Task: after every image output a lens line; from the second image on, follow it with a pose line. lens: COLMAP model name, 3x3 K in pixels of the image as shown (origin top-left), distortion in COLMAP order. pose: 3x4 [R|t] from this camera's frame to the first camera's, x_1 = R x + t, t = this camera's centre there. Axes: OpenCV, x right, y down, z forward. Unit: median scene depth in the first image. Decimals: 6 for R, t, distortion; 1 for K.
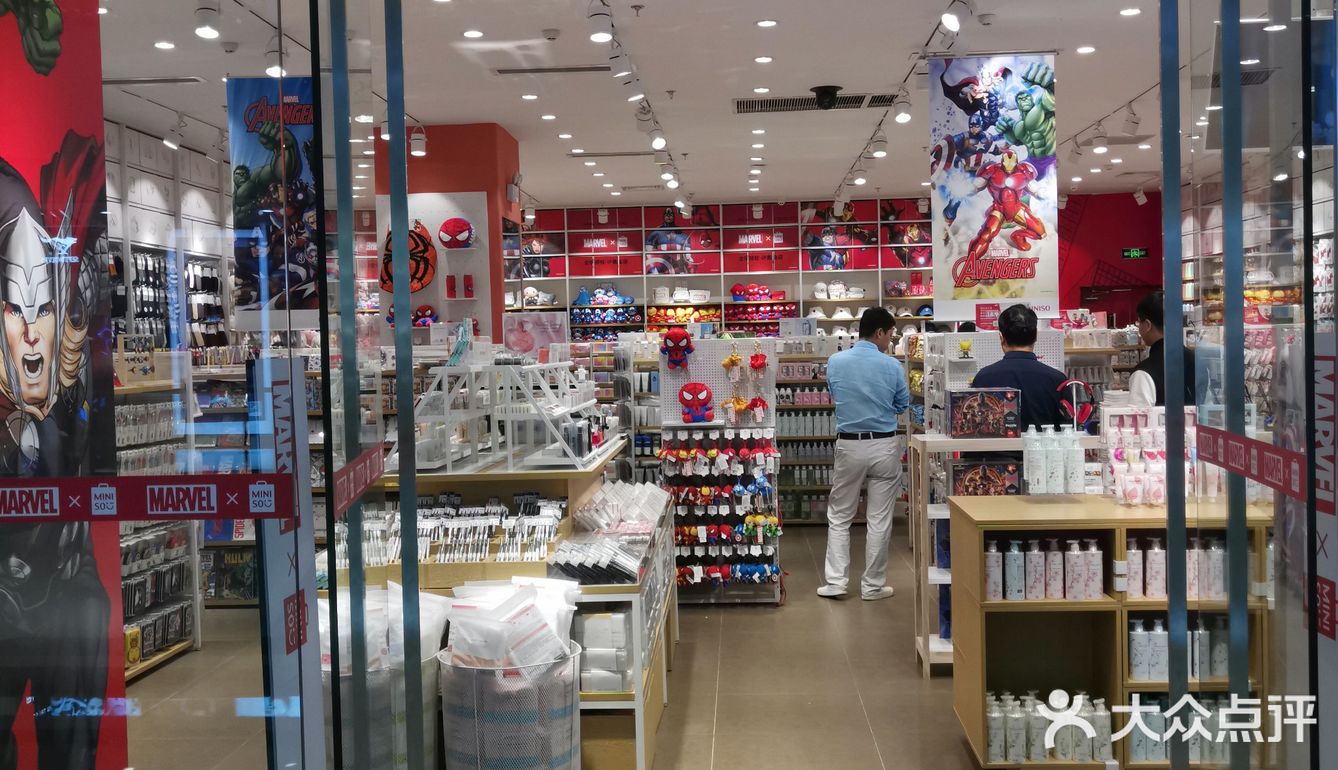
lens RADIAL K [[1361.7, 0, 669.0], [0, 1361.7, 385.0], [0, 0, 1]] dist [-0.009718, -0.013989]
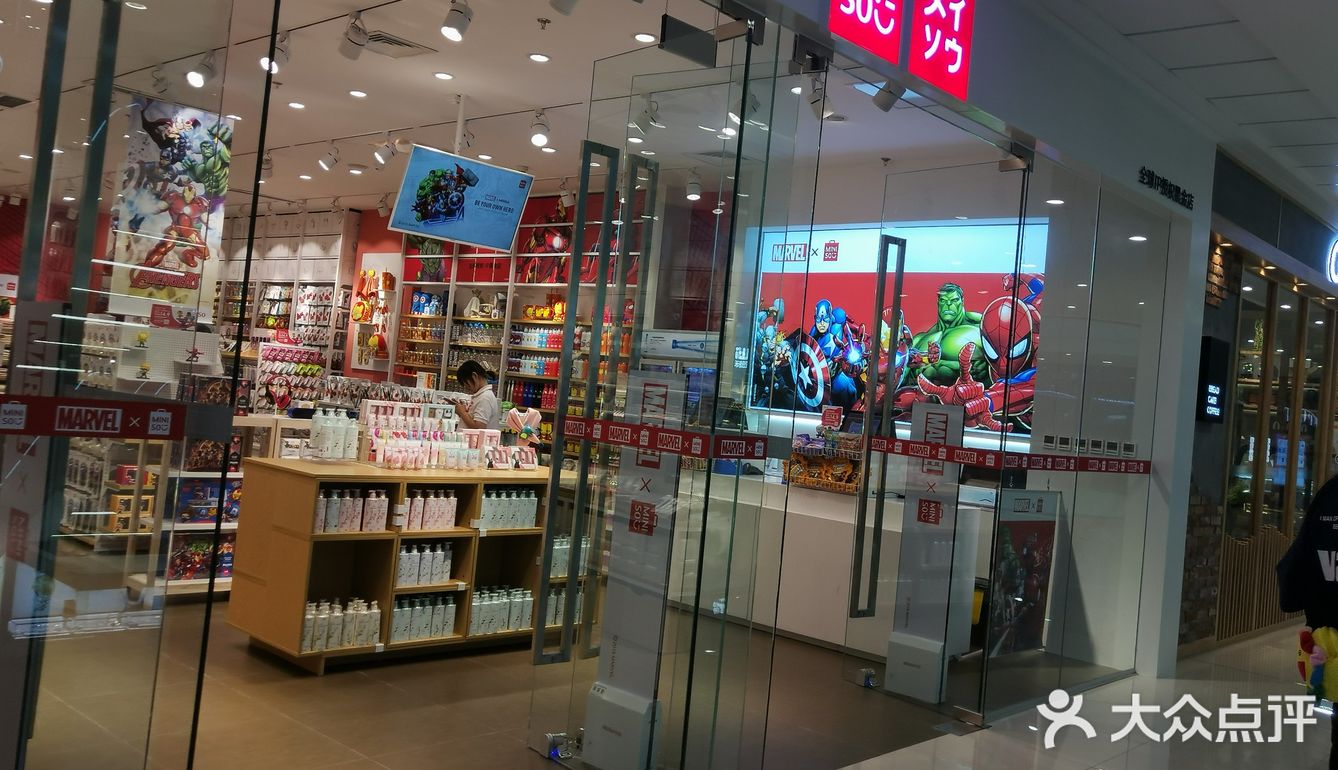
lens RADIAL K [[1134.1, 0, 673.3], [0, 1134.1, 348.5], [0, 0, 1]] dist [0.008672, 0.003552]
pose [[0.631936, 0.115900, 0.766306, -0.248083], [-0.088556, 0.993077, -0.077170, 0.016810], [-0.769945, -0.019094, 0.637825, -0.004382]]
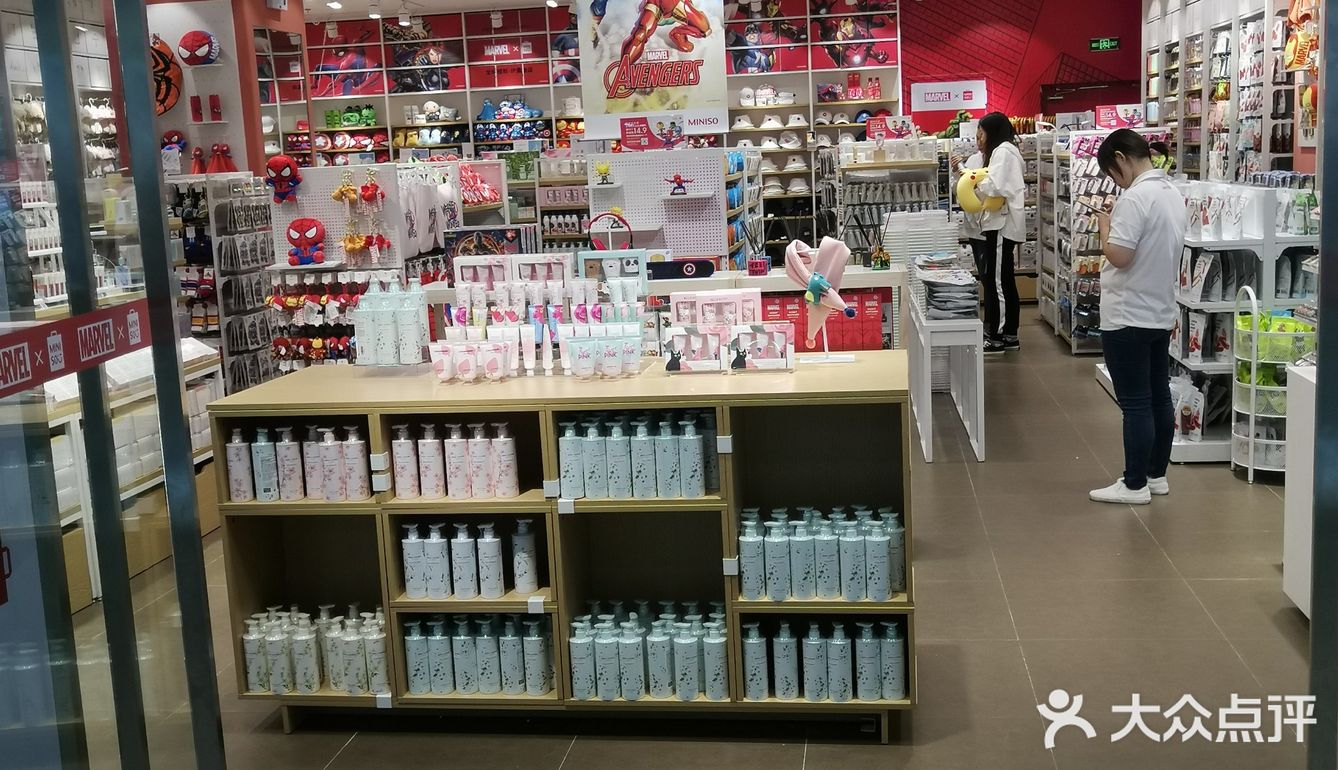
lens RADIAL K [[1429.9, 0, 669.0], [0, 1429.9, 385.0], [0, 0, 1]] dist [0.004141, -0.166676]
pose [[0.996436, -0.009800, -0.083782, 0.322033], [0.020594, 0.991437, 0.128952, -0.009148], [0.081800, -0.130218, 0.988105, 0.103920]]
